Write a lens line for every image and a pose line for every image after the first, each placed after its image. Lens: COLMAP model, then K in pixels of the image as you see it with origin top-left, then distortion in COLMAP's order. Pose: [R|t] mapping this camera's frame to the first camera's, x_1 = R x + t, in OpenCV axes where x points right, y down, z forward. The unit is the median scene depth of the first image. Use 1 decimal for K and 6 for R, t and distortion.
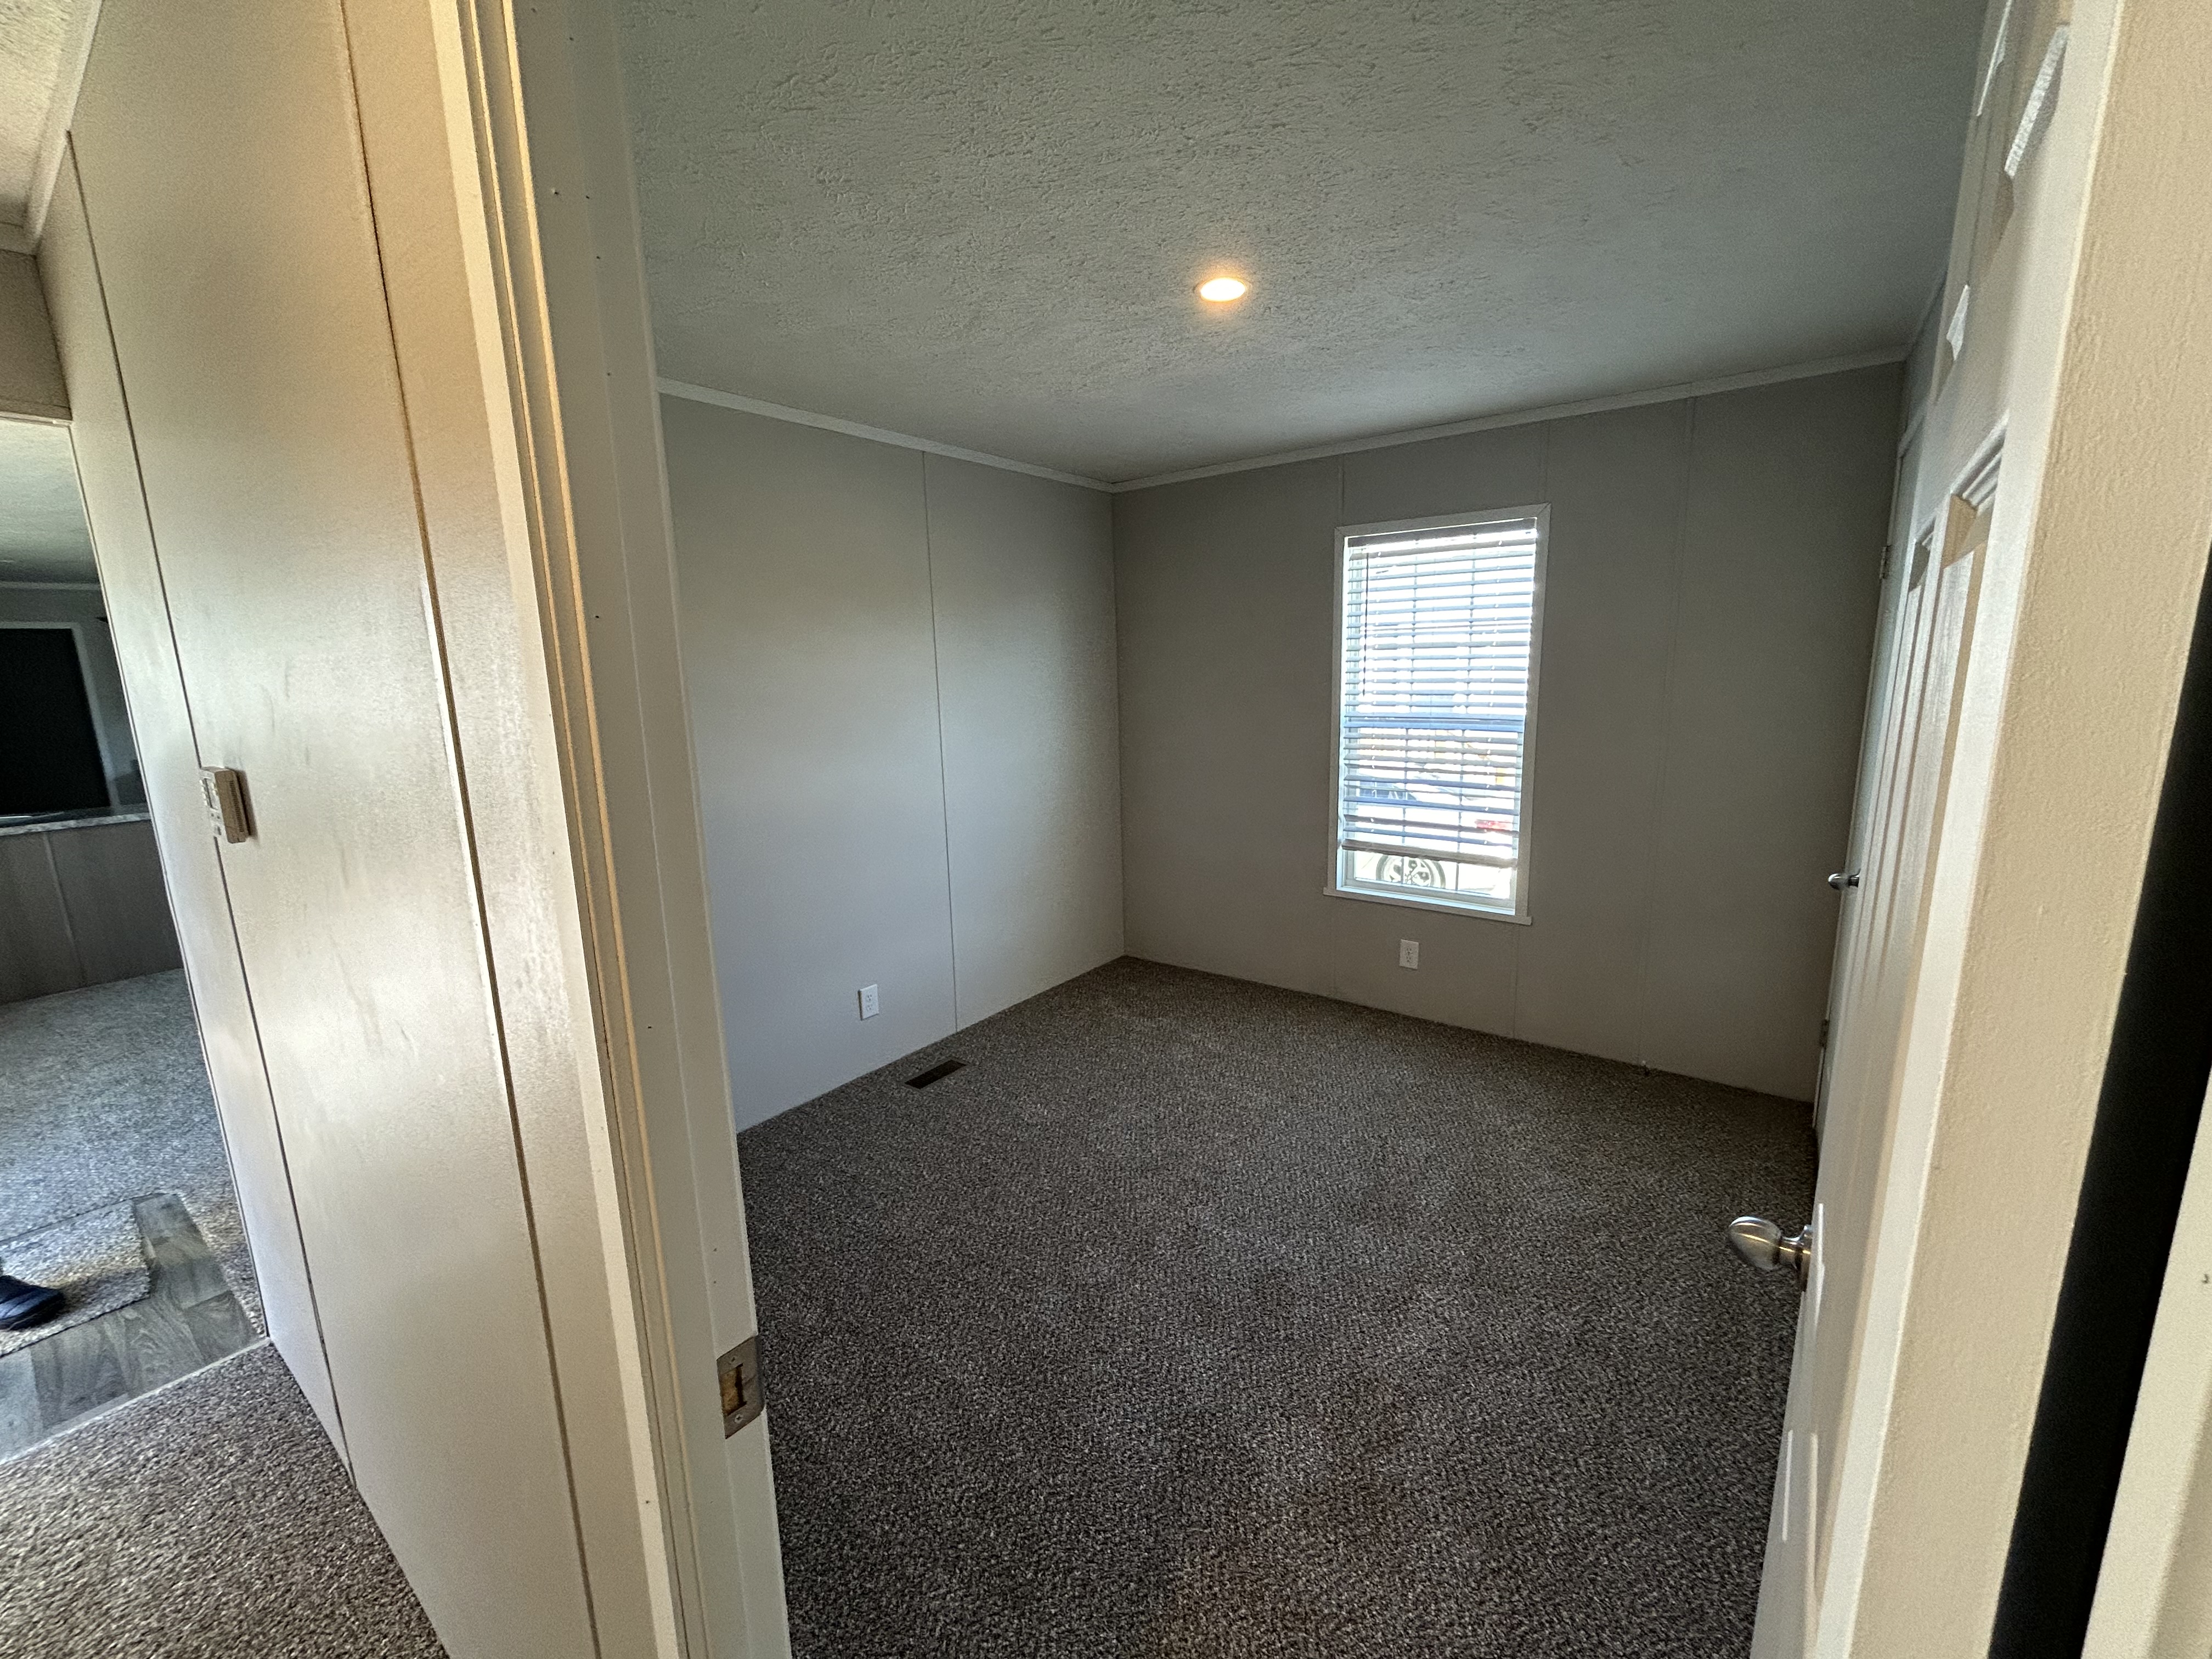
lens RADIAL K [[902.9, 0, 1106.0], [0, 902.9, 829.5], [0, 0, 1]] dist [0.000431, 0.000092]
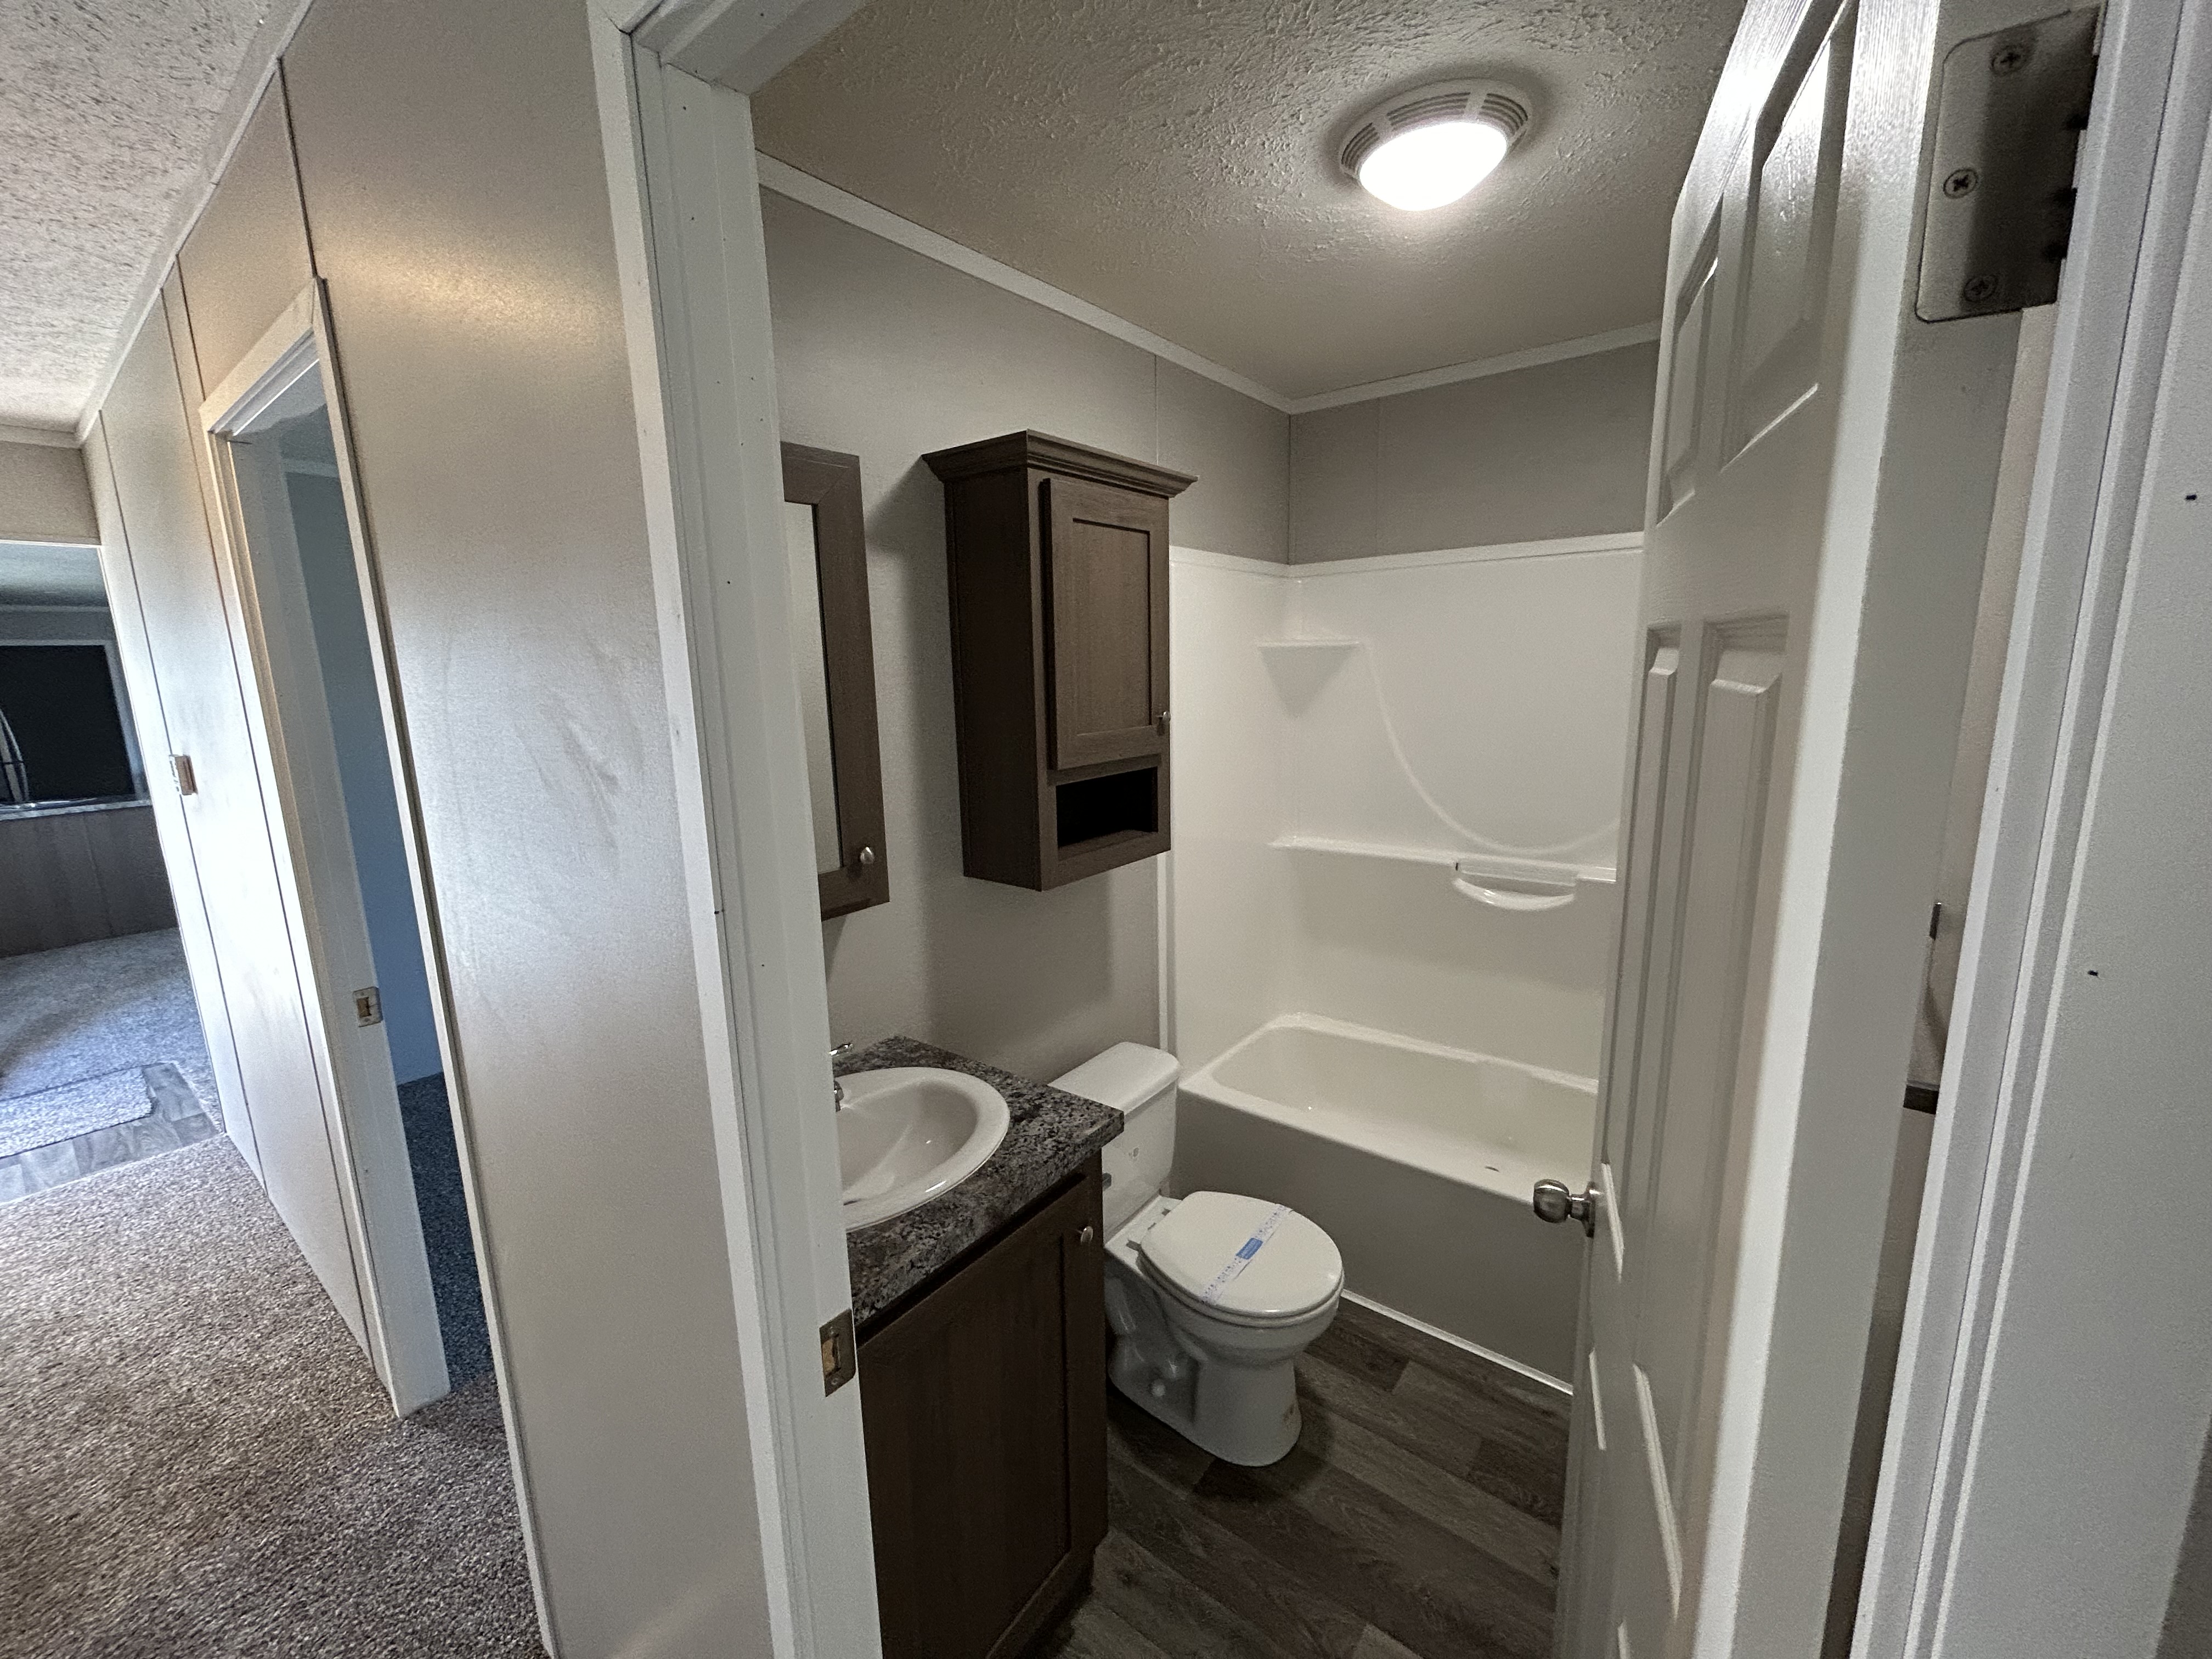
lens RADIAL K [[894.4, 0, 1101.1], [0, 894.4, 833.9], [0, 0, 1]] dist [-0.000276, -0.000193]
pose [[0.999889, 0.007168, -0.013035, 0.434963], [-0.007183, 0.999974, -0.001130, 0.038083], [0.013026, 0.001224, 0.999914, -0.375717]]
